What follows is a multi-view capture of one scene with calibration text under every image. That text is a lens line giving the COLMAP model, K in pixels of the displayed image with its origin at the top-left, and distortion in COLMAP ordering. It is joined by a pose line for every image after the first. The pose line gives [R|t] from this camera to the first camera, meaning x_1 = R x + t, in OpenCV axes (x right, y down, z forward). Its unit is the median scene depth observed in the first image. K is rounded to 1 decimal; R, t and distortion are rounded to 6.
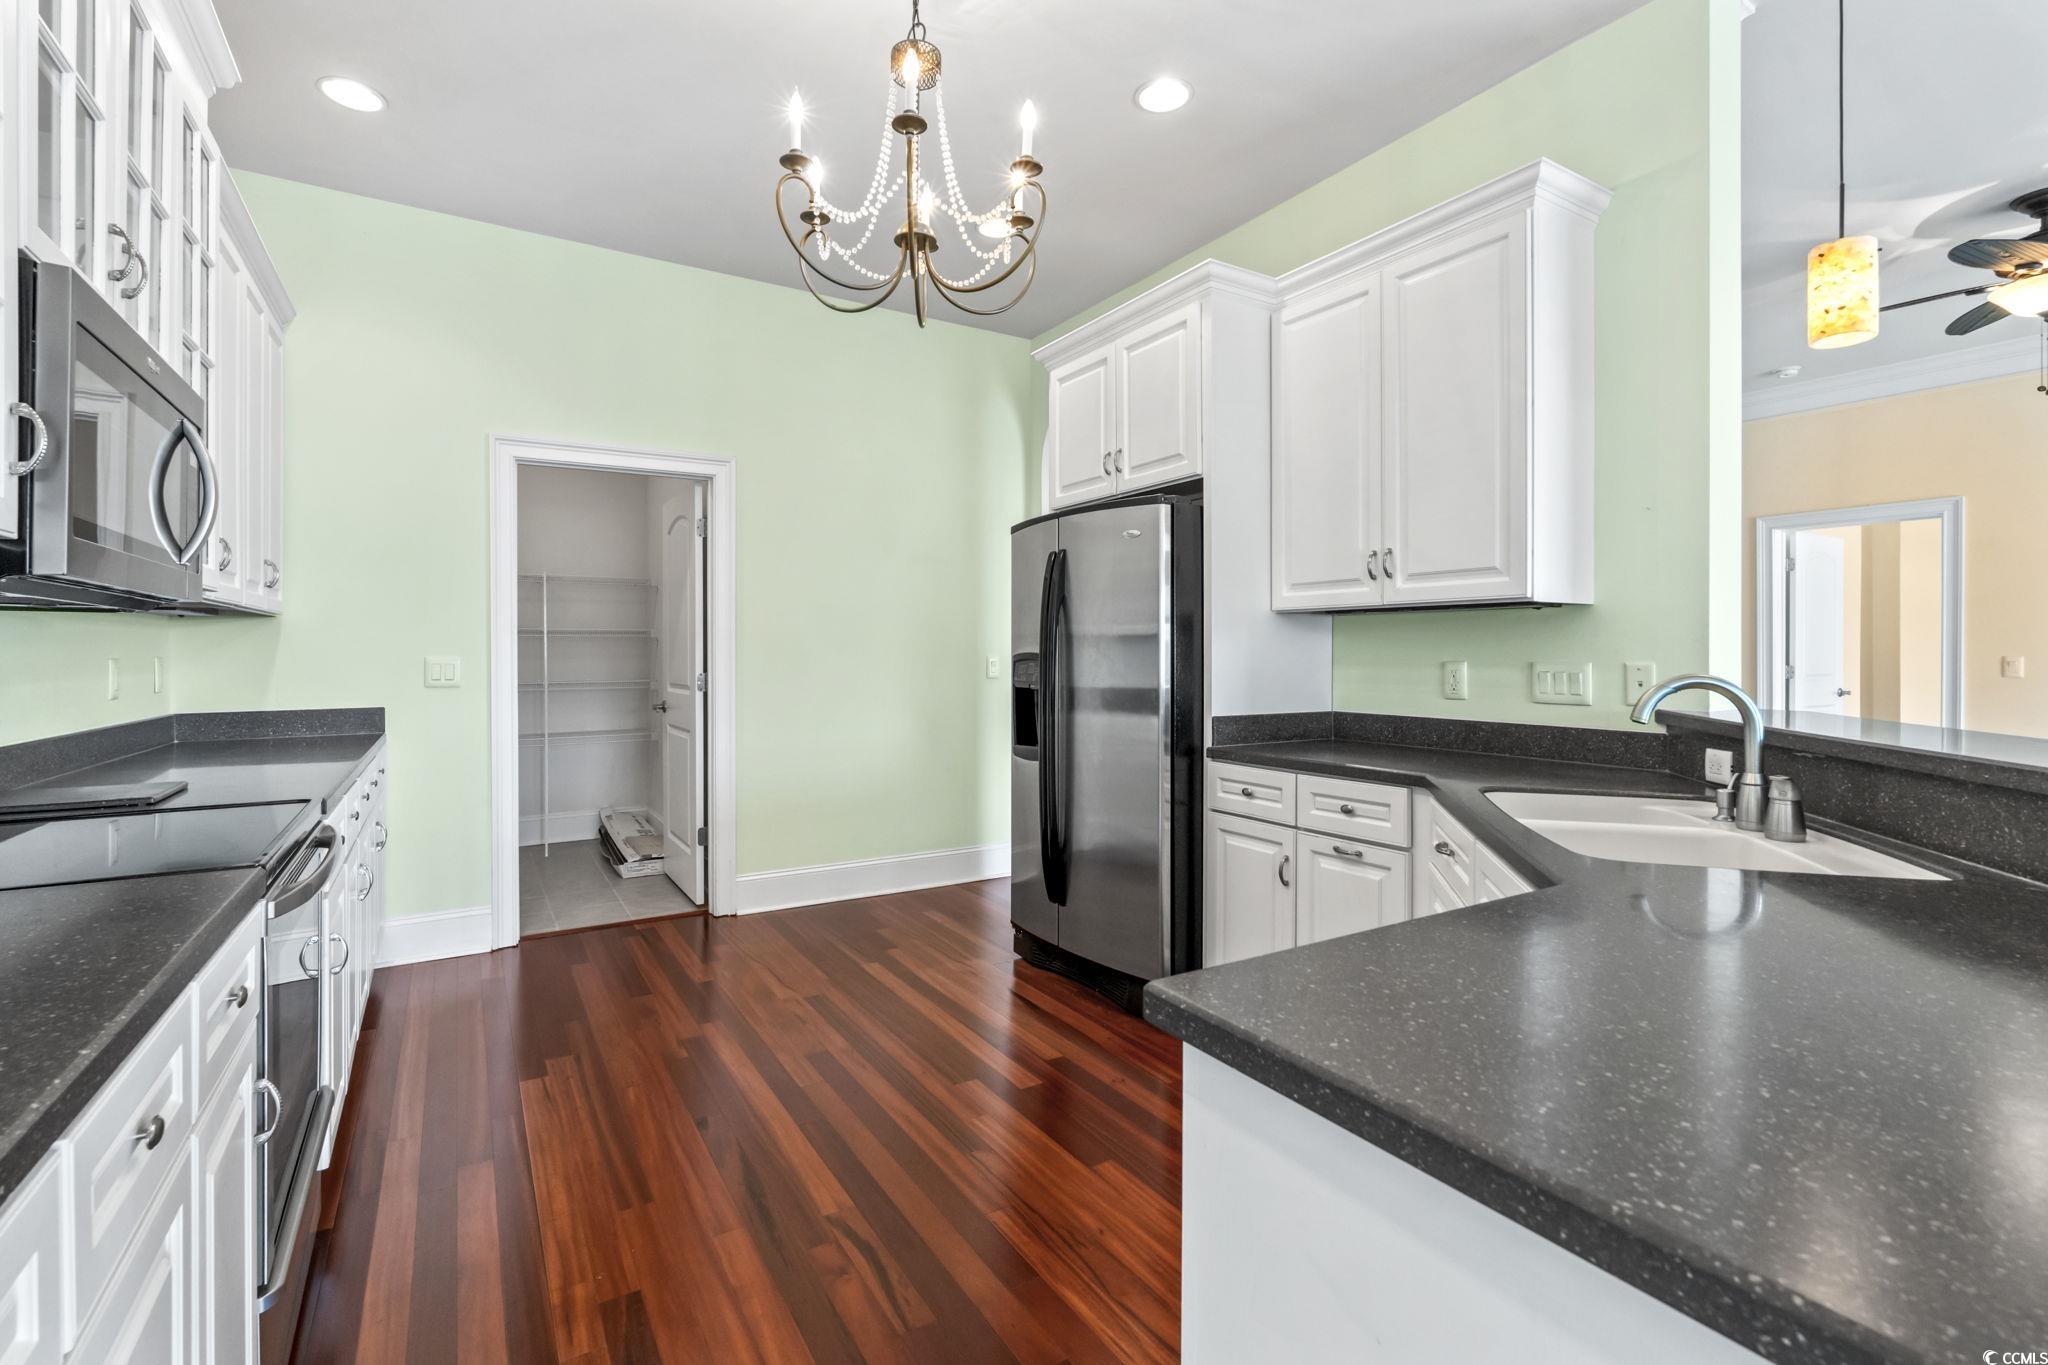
lens RADIAL K [[907.0, 0, 1024.5], [0, 907.0, 662.8], [0, 0, 1]] dist [0.000442, -0.000338]
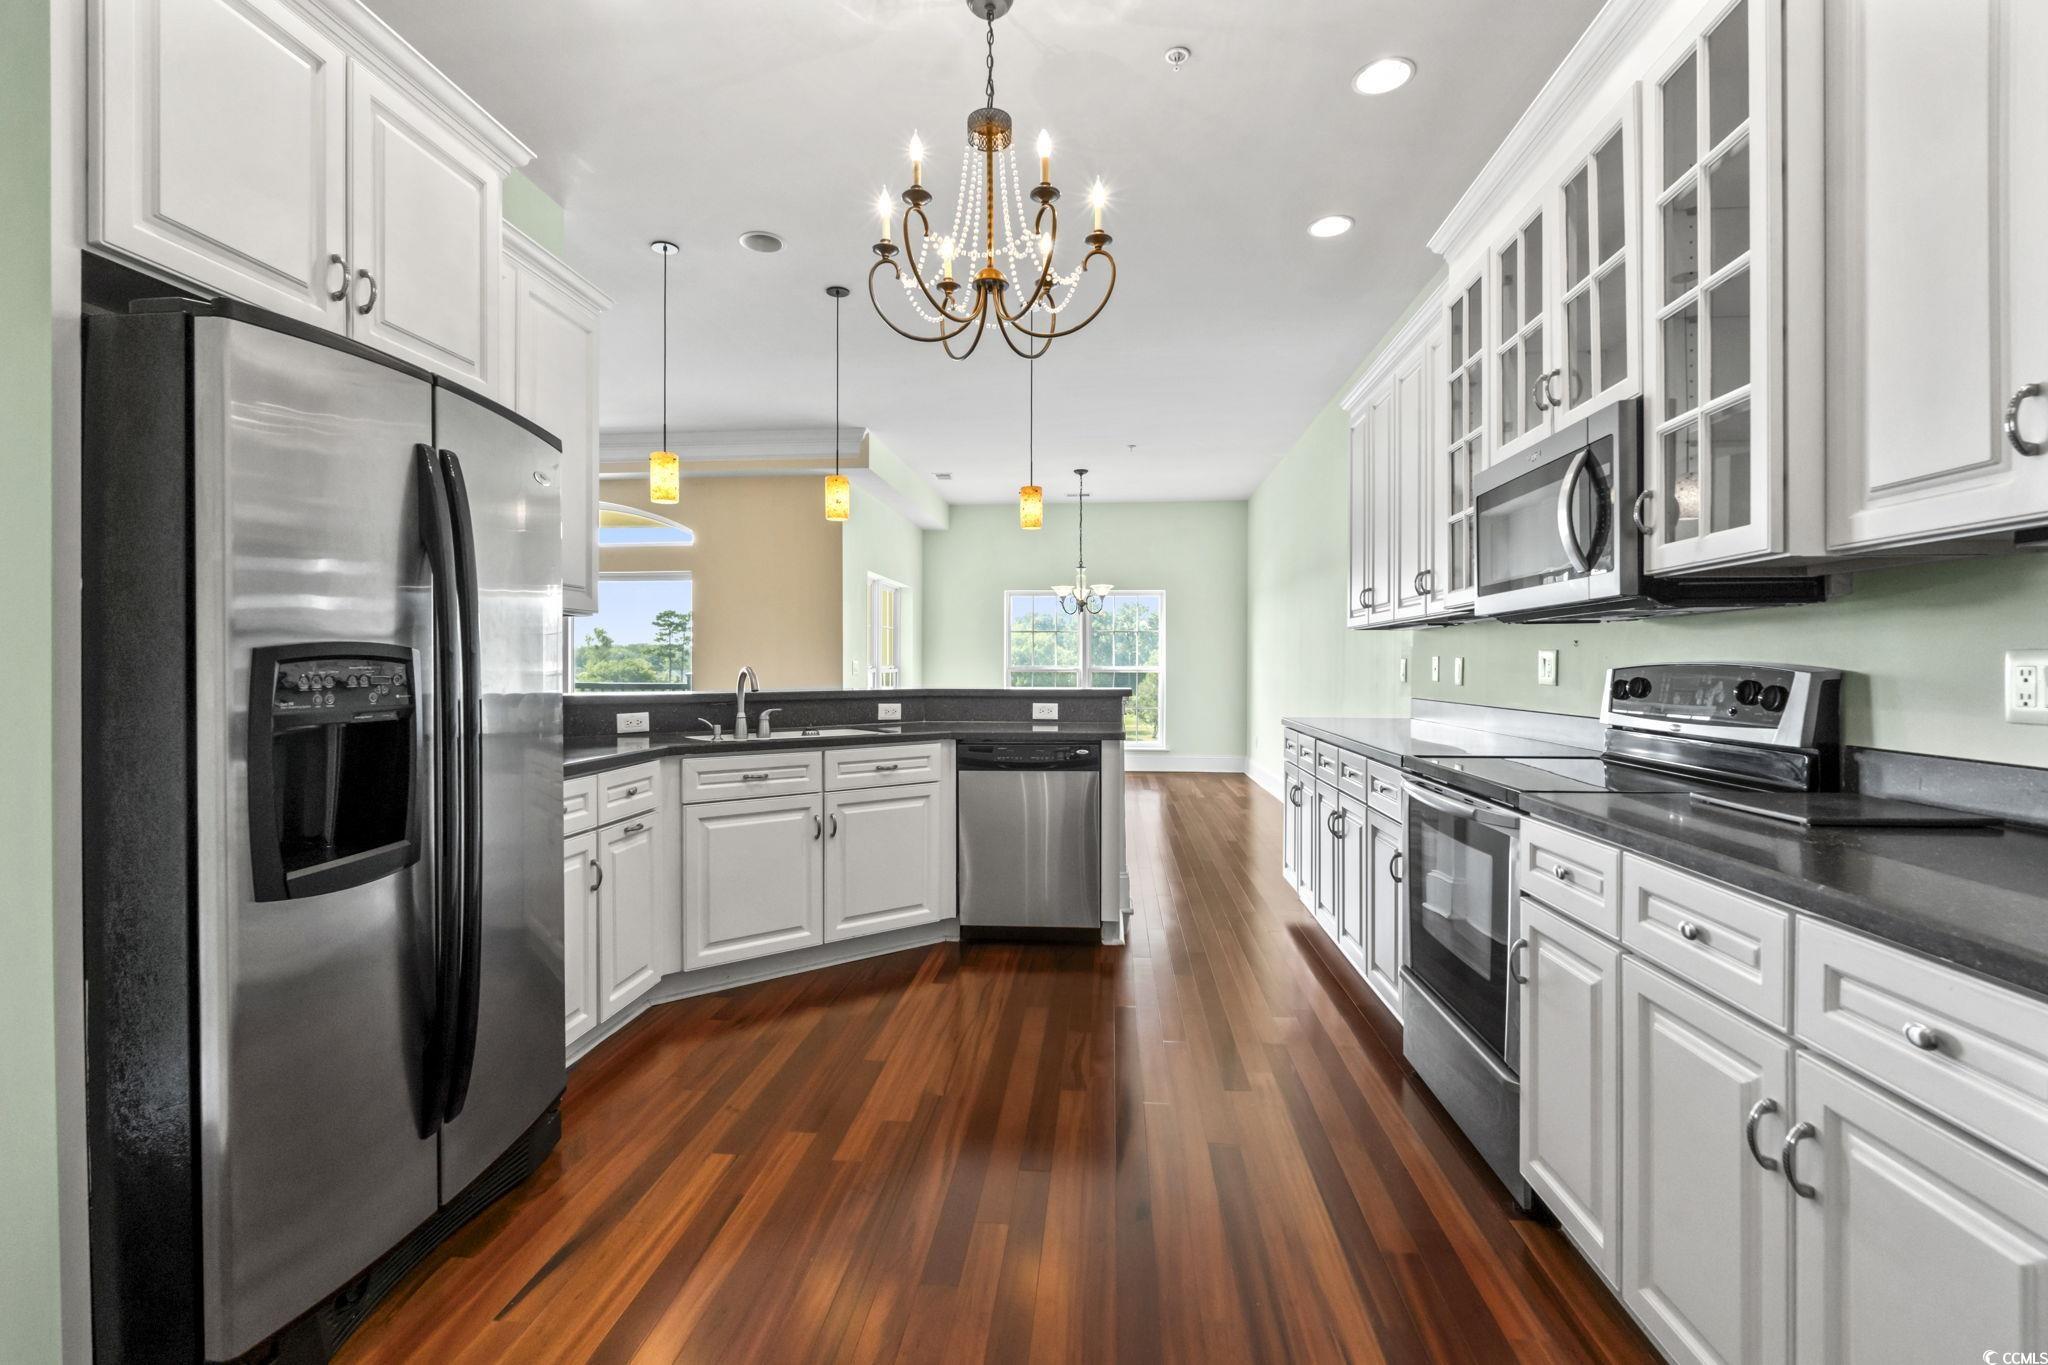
lens RADIAL K [[907.0, 0, 1013.3], [0, 907.0, 669.0], [0, 0, 1]] dist [0.000442, -0.000338]
pose [[-0.786614, -0.006834, 0.617407, -0.587505], [0.001411, 0.999916, 0.012865, -0.005001], [-0.617443, 0.010991, -0.786539, 1.299016]]
